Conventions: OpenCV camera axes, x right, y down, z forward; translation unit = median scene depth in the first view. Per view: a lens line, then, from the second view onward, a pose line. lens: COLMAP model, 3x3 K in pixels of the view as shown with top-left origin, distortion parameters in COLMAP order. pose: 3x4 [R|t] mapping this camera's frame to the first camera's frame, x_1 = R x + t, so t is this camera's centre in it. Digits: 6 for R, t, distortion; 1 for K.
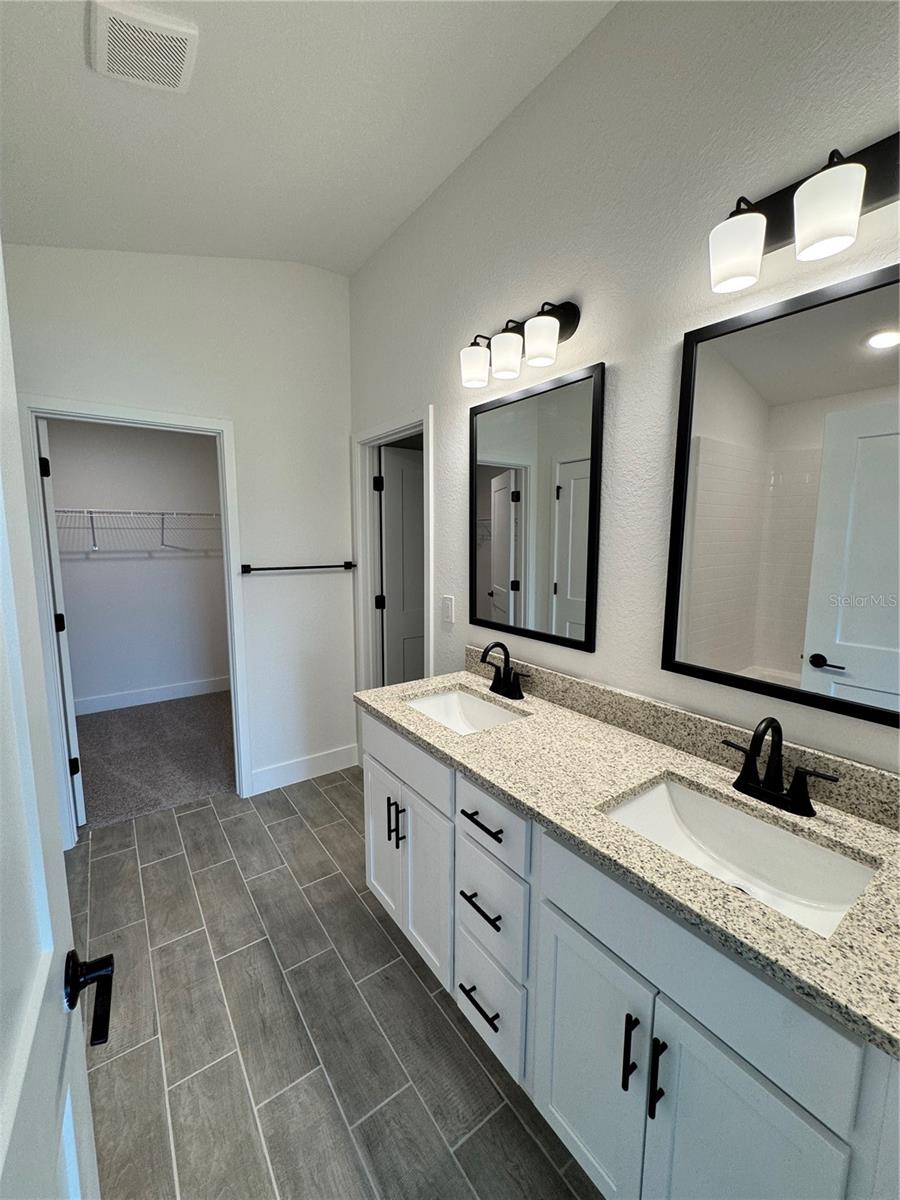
lens RADIAL K [[481.9, 0, 441.6], [0, 481.9, 592.5], [0, 0, 1]] dist [0.004629, 0.000944]
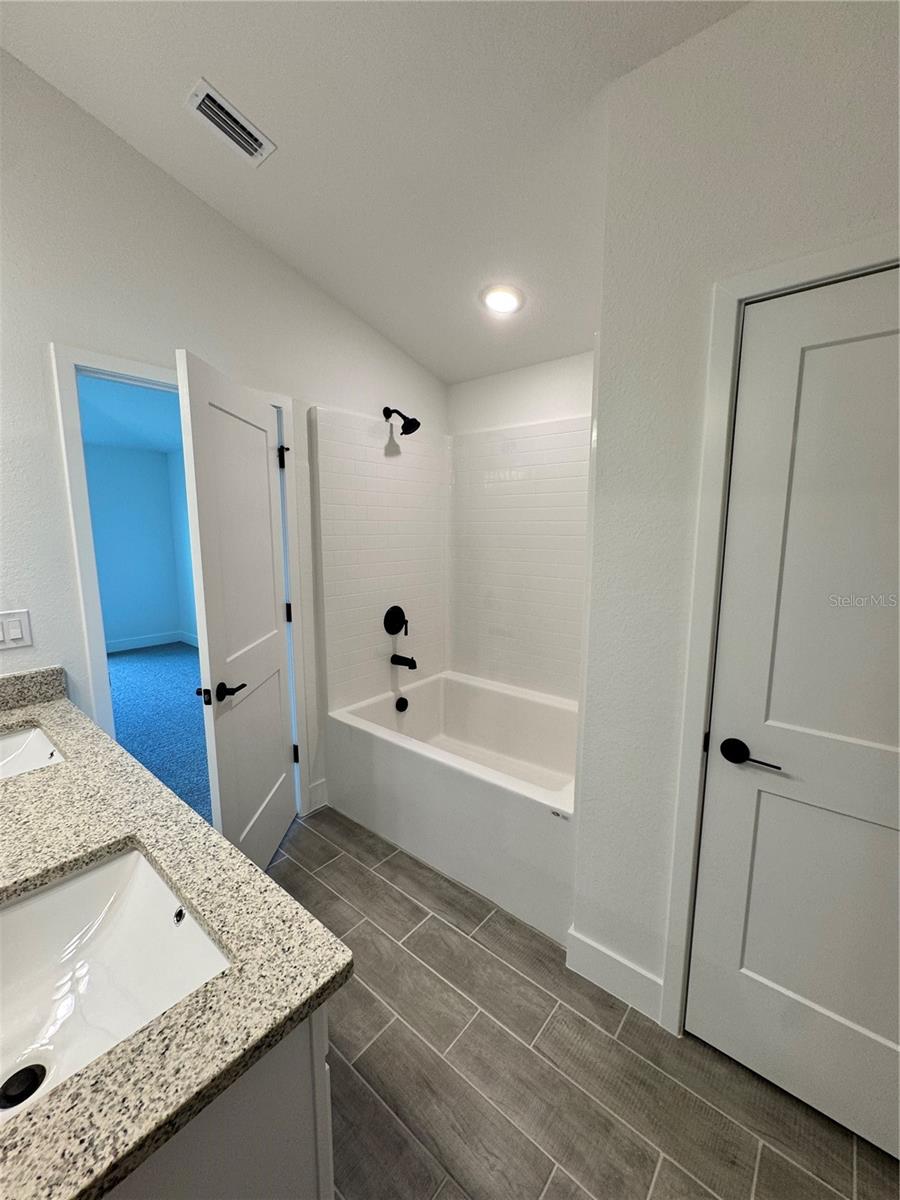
lens RADIAL K [[481.9, 0, 448.1], [0, 481.9, 600.8], [0, 0, 1]] dist [0.004629, 0.000944]
pose [[-0.965436, 0.038684, -0.257755, -0.296750], [-0.033620, 0.962181, 0.270330, -0.282829], [0.258464, 0.269652, -0.927623, 2.286656]]
